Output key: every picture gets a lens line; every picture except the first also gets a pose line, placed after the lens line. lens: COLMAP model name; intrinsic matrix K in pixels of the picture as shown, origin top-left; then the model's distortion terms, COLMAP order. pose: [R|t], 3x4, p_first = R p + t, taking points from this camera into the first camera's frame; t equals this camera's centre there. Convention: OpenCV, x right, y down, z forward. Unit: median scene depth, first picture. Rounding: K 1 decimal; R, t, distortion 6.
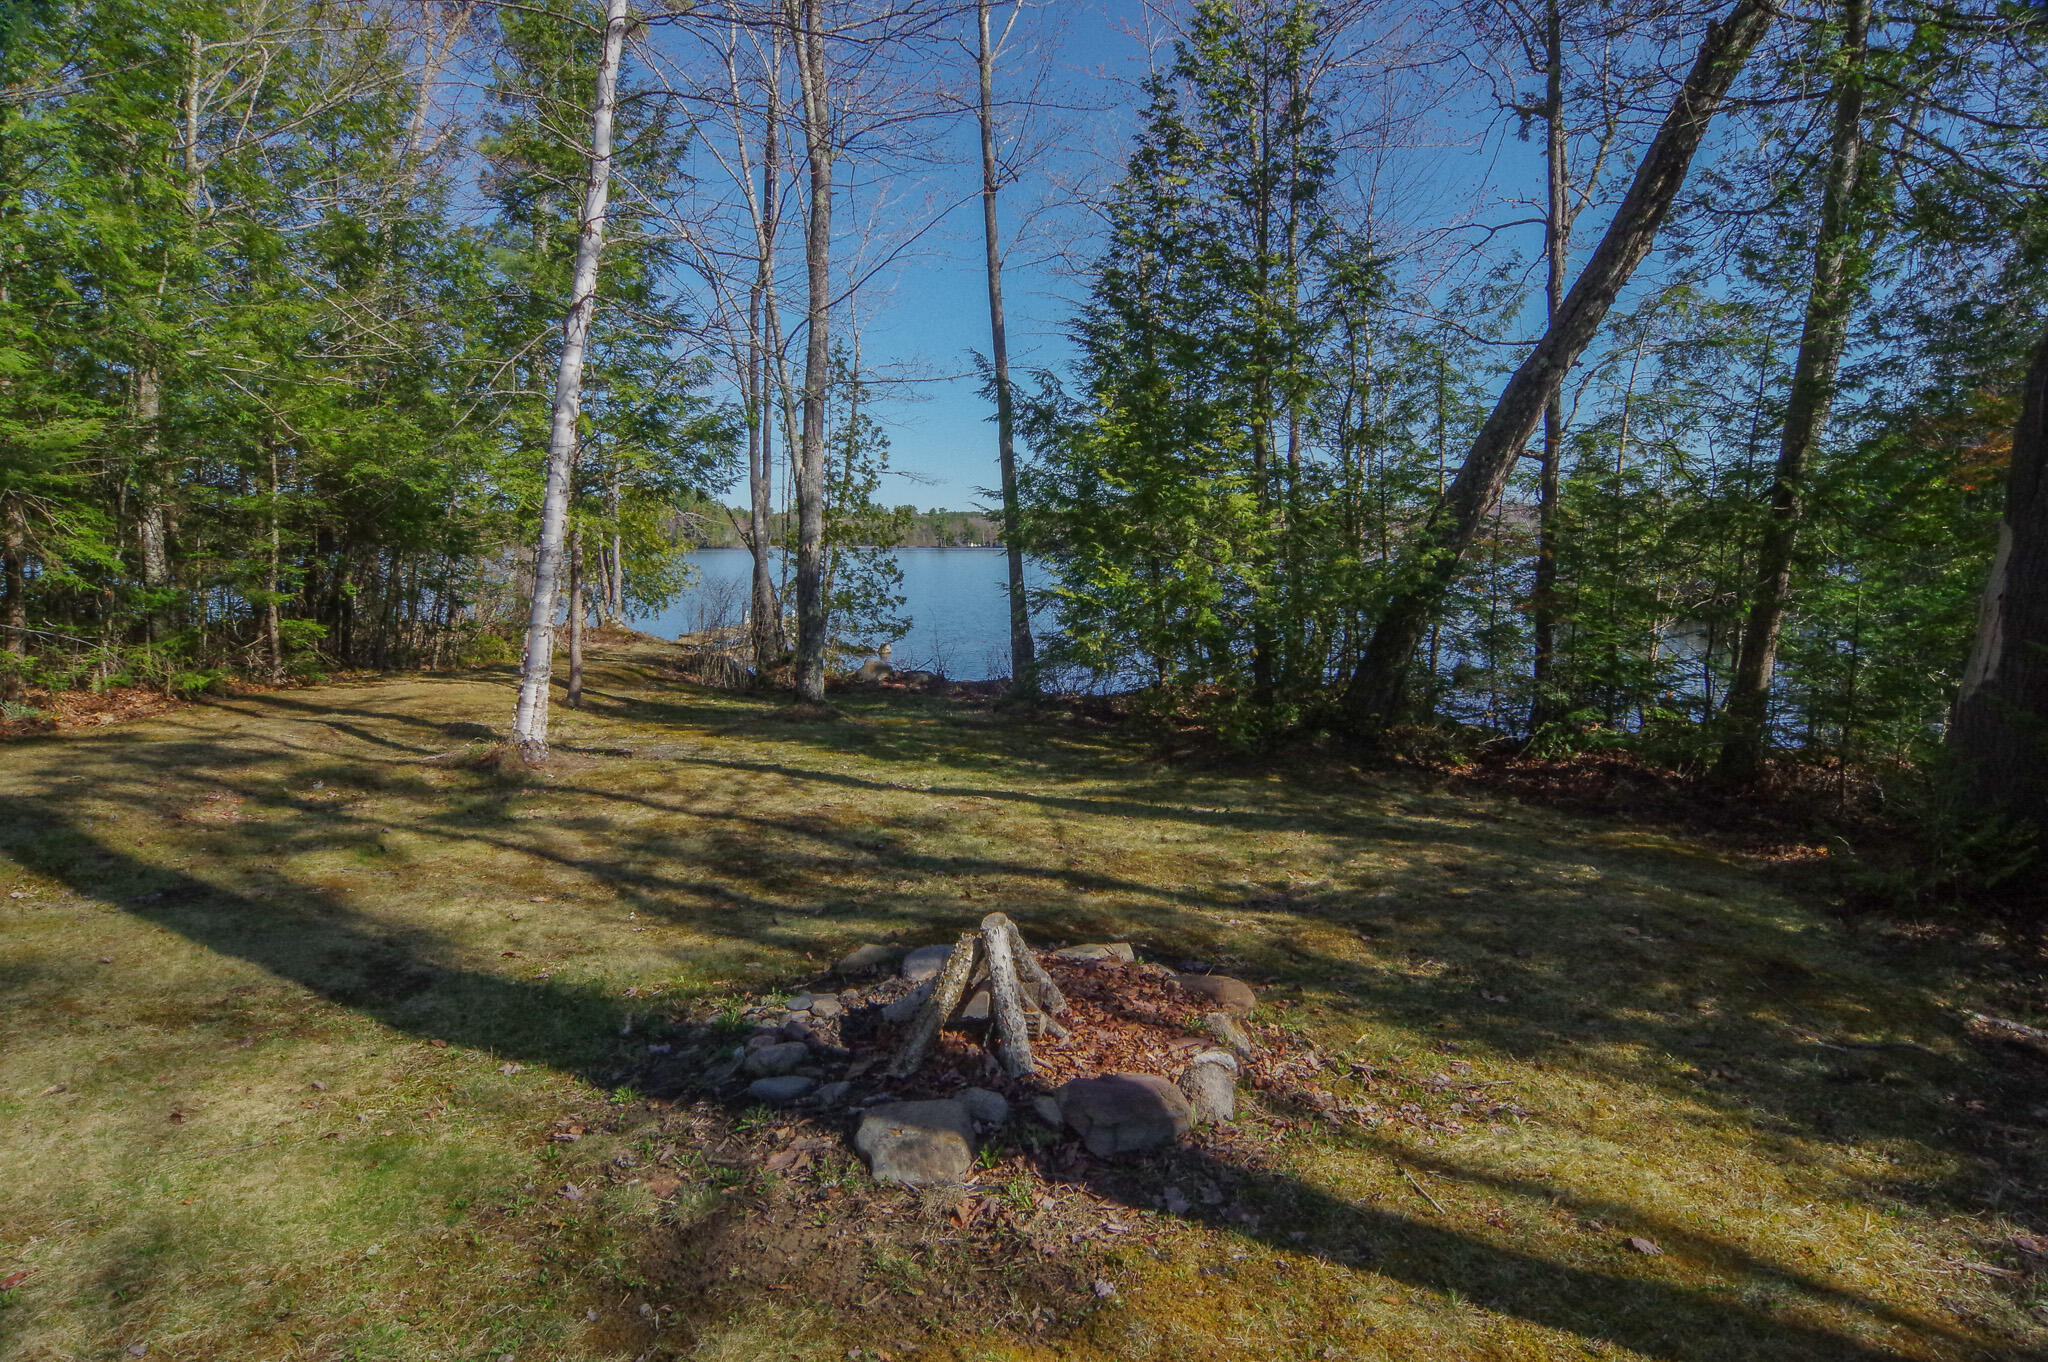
lens RADIAL K [[1090.4, 0, 1028.2], [0, 1090.4, 683.5], [0, 0, 1]] dist [-0.006872, -0.010550]
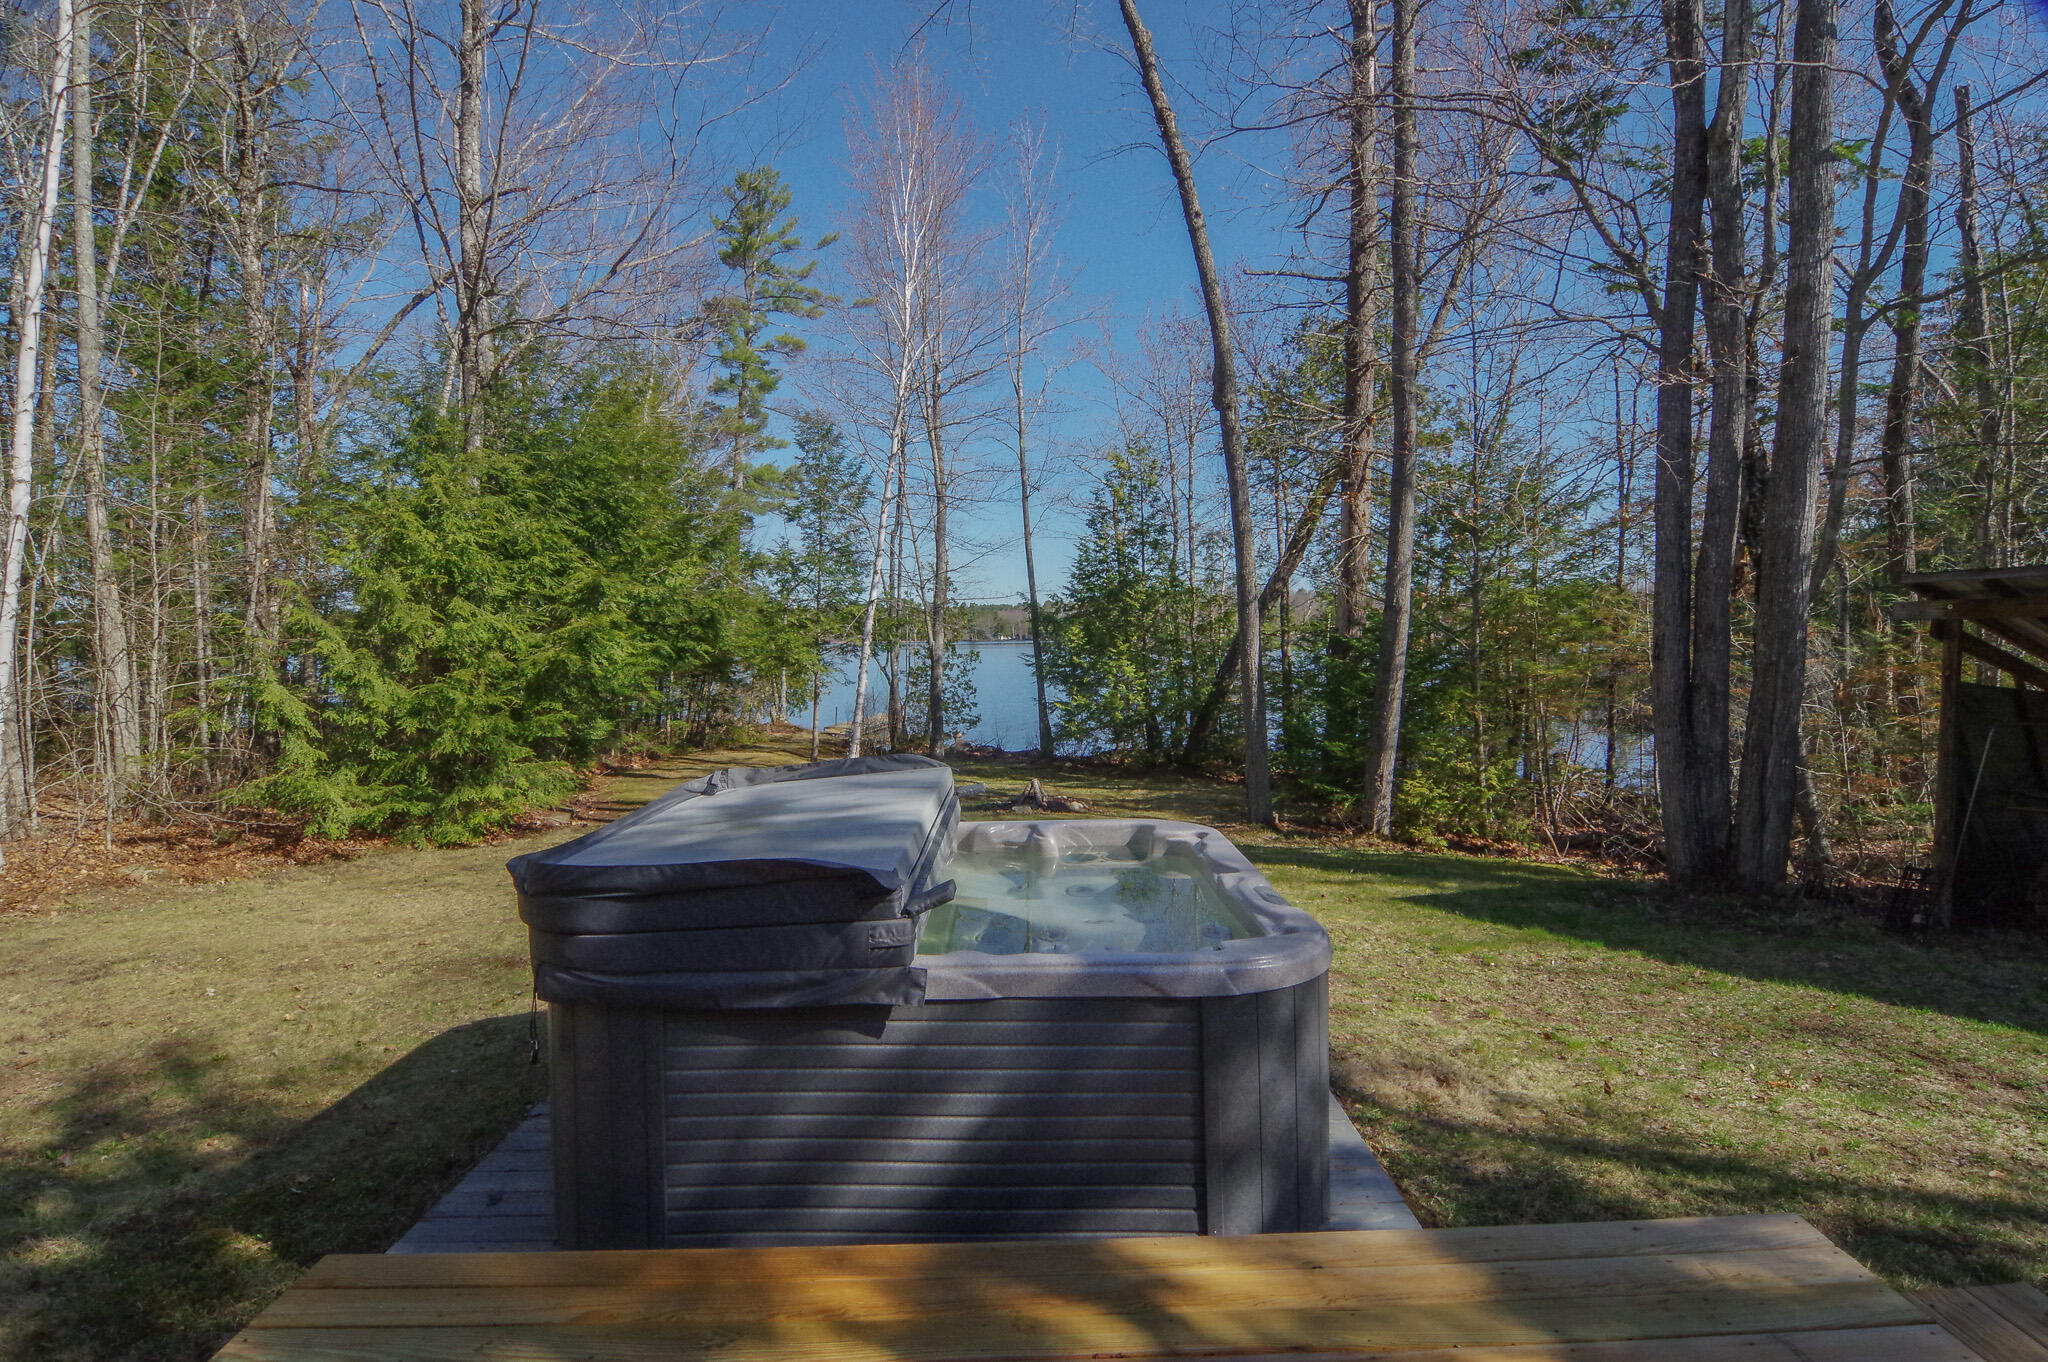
lens RADIAL K [[1090.4, 0, 1024.3], [0, 1090.4, 681.6], [0, 0, 1]] dist [-0.006872, -0.010550]
pose [[0.999391, -0.015501, -0.031275, 0.019387], [0.012806, 0.996333, -0.084599, 0.043619], [0.032472, 0.084147, 0.995924, -0.935929]]
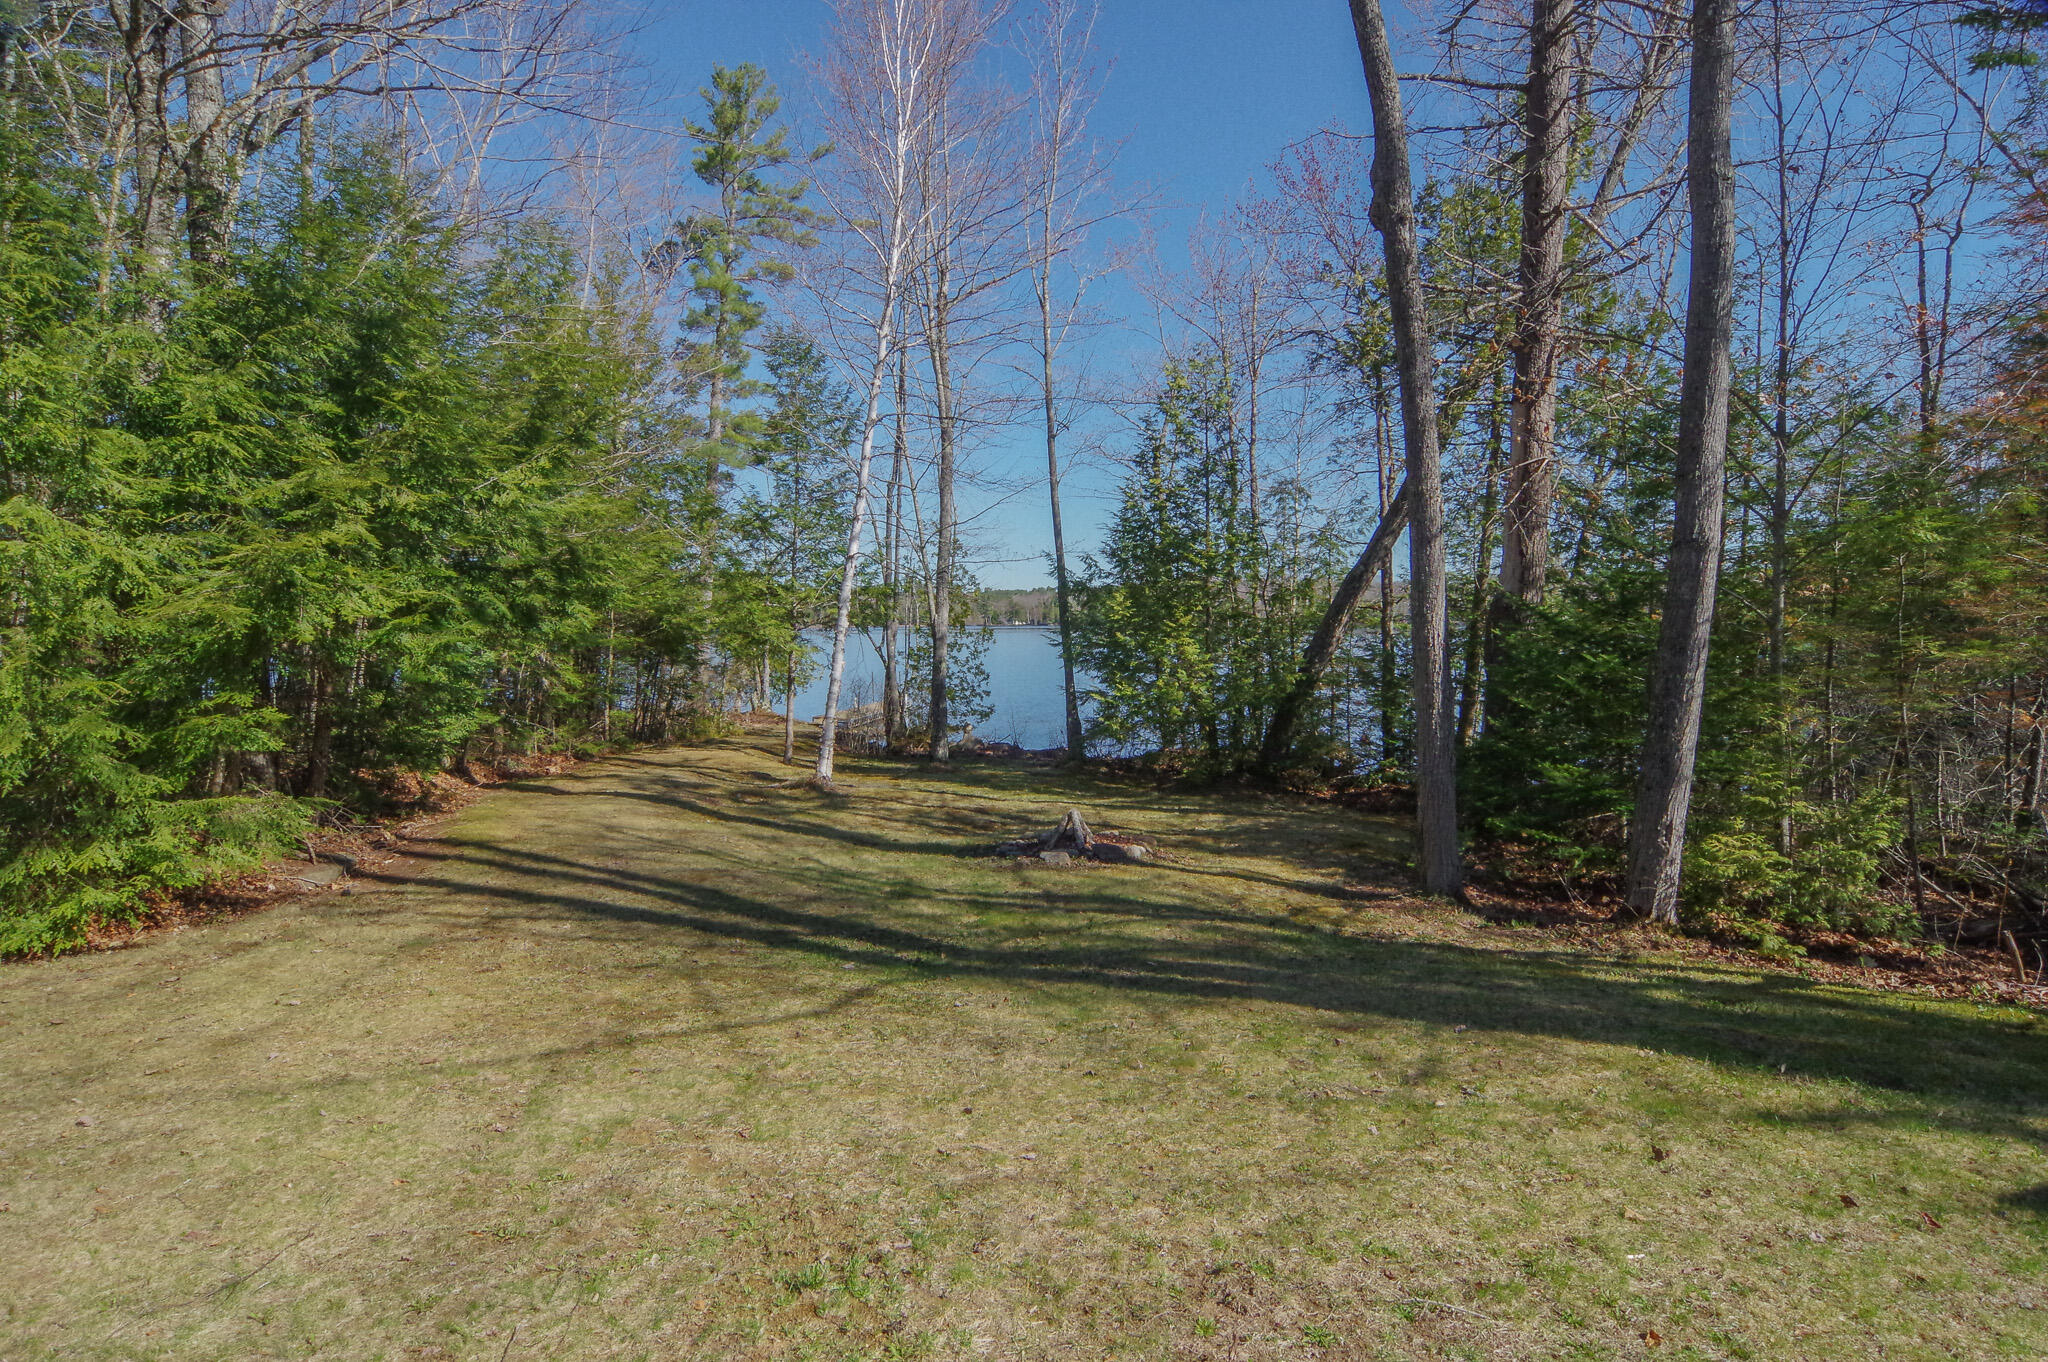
lens RADIAL K [[1090.4, 0, 1023.2], [0, 1090.4, 680.4], [0, 0, 1]] dist [-0.006872, -0.010550]
pose [[0.998951, -0.007521, -0.045164, -0.007306], [0.004231, 0.997360, -0.072495, 0.013855], [0.045590, 0.072228, 0.996346, -0.559431]]
